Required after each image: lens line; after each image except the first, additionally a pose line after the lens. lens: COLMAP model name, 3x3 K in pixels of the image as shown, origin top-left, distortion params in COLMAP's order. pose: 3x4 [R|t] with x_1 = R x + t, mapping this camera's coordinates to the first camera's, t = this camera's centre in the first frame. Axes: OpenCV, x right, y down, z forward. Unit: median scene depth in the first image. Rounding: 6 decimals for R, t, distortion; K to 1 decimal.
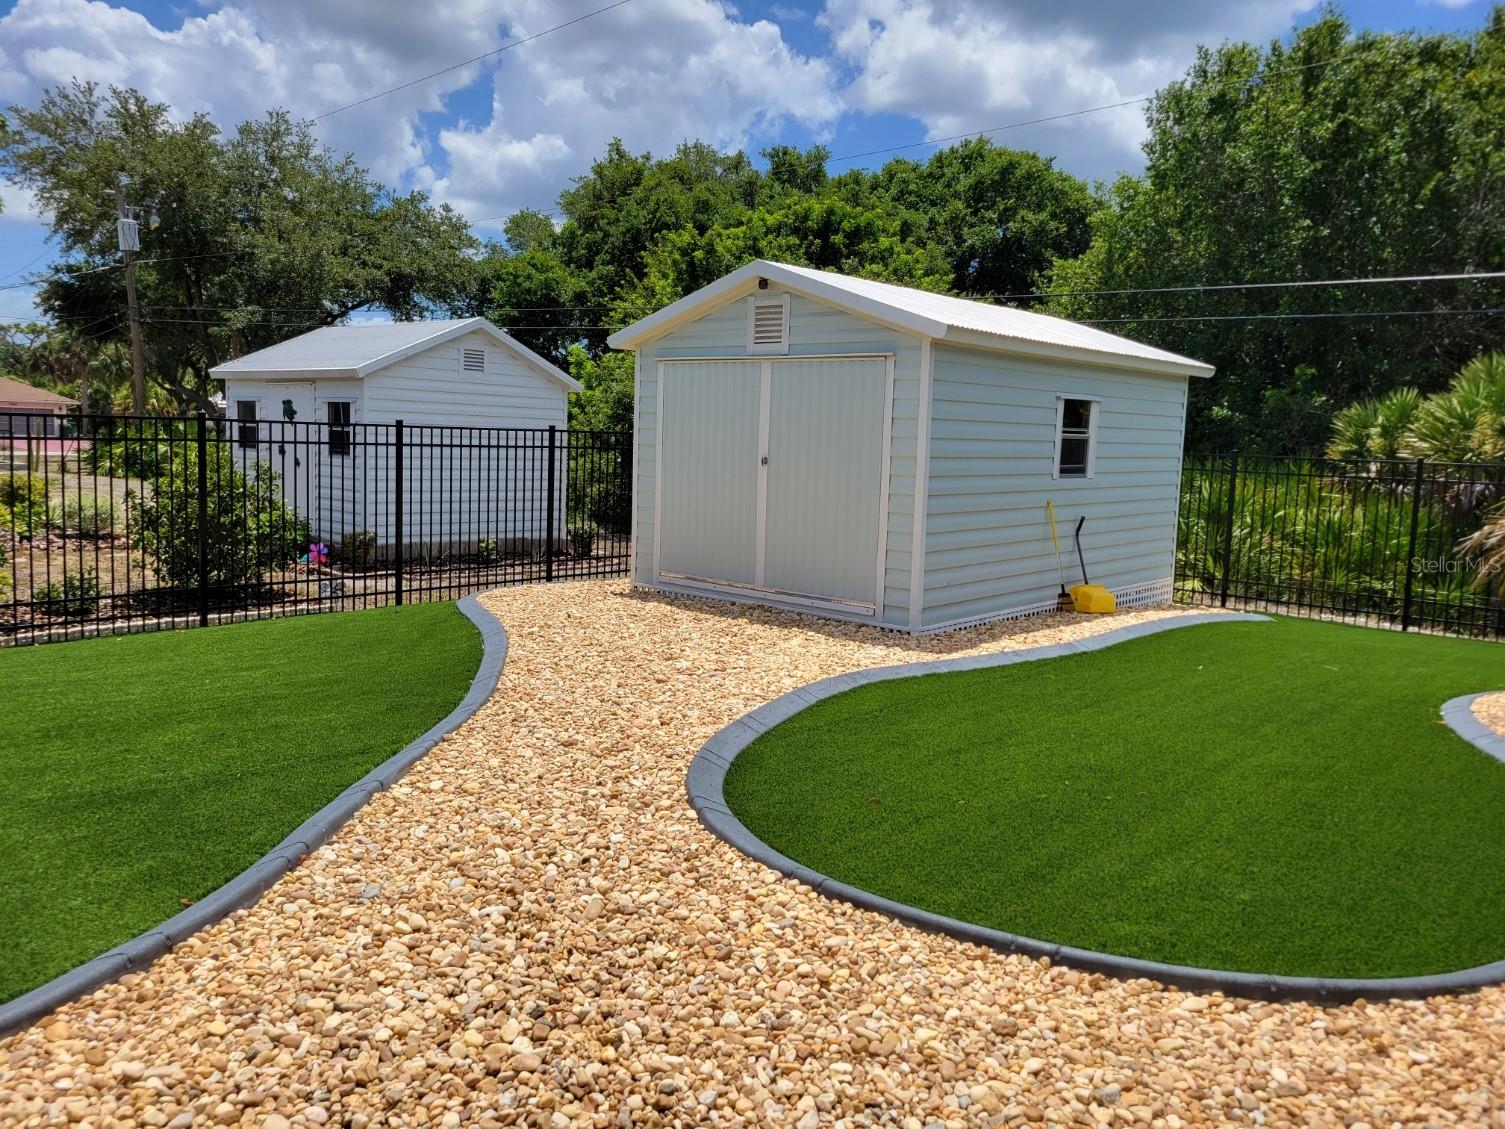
lens RADIAL K [[1121.0, 0, 752.5], [0, 1121.0, 564.5], [0, 0, 1]] dist [0.054830, -0.026875]
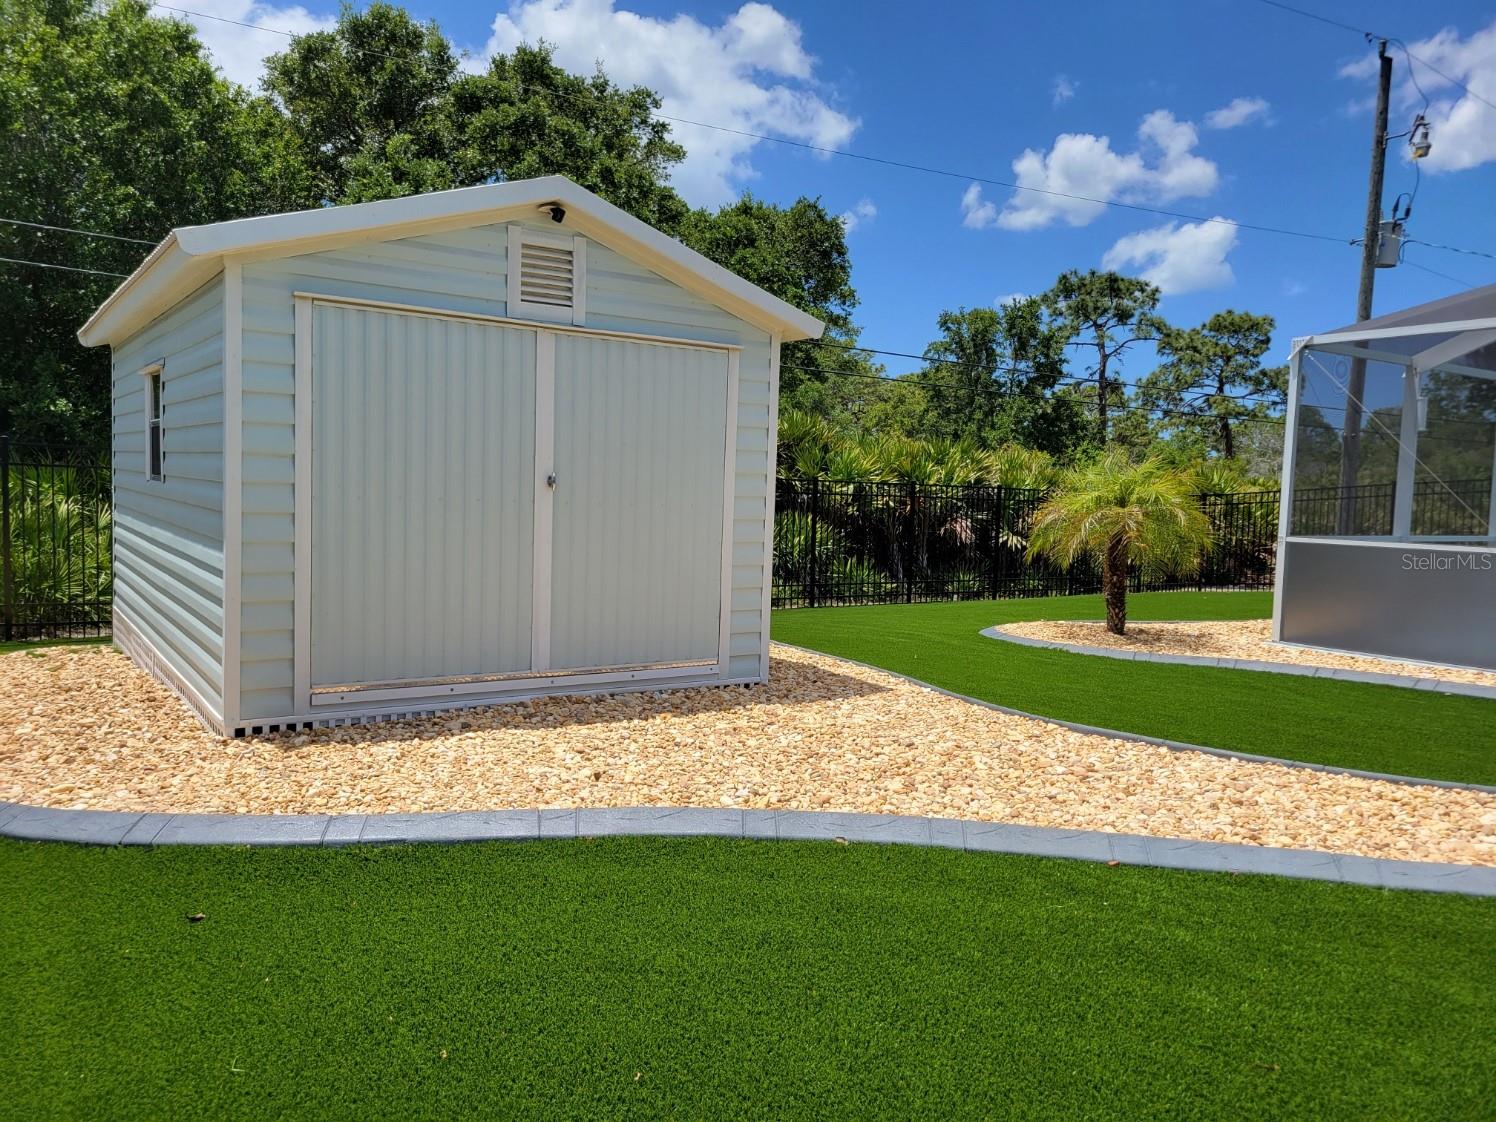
lens RADIAL K [[1129.1, 0, 748.0], [0, 1129.1, 561.0], [0, 0, 1]] dist [0.003197, 0.000823]
pose [[0.246785, -0.093514, 0.964548, -1.091428], [0.079382, 0.993939, 0.076053, -0.155734], [-0.965813, 0.057799, 0.252713, 1.289051]]
